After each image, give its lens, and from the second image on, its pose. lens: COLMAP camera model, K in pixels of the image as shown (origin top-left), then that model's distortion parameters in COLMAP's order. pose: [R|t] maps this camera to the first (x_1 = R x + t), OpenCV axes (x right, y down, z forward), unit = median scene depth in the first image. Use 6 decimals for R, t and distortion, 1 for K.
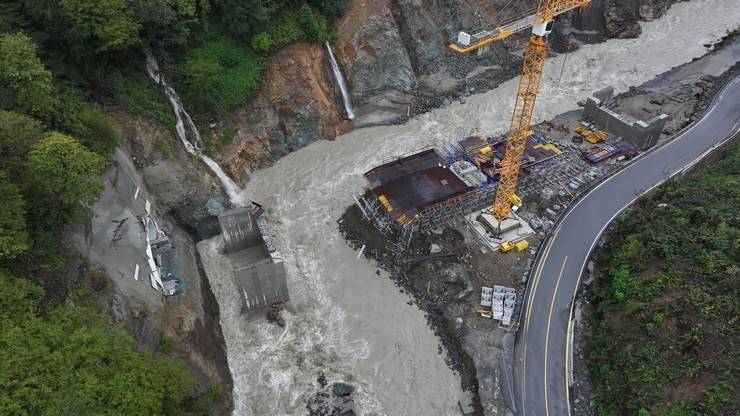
lens RADIAL K [[520.2, 0, 370.0], [0, 520.2, 208.0], [0, 0, 1]] dist [0.004596, 0.004600]
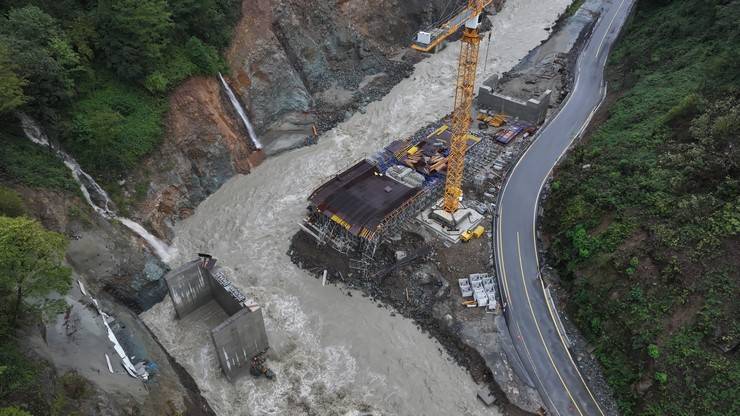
lens RADIAL K [[520.2, 0, 370.0], [0, 520.2, 208.0], [0, 0, 1]] dist [0.004596, 0.004600]
pose [[0.938796, -0.218626, 0.266205, -0.142955], [0.229850, 0.973160, -0.011361, -0.009265], [-0.256576, 0.071853, 0.963849, 0.043200]]
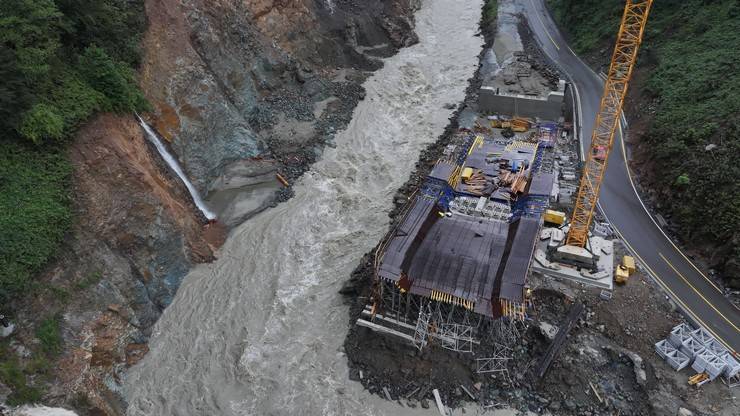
lens RADIAL K [[520.2, 0, 370.0], [0, 520.2, 208.0], [0, 0, 1]] dist [0.004596, 0.004600]
pose [[0.759527, -0.353730, 0.545888, -0.259016], [0.433595, 0.900897, -0.019514, -0.105856], [-0.484886, 0.251515, 0.837631, 0.457843]]
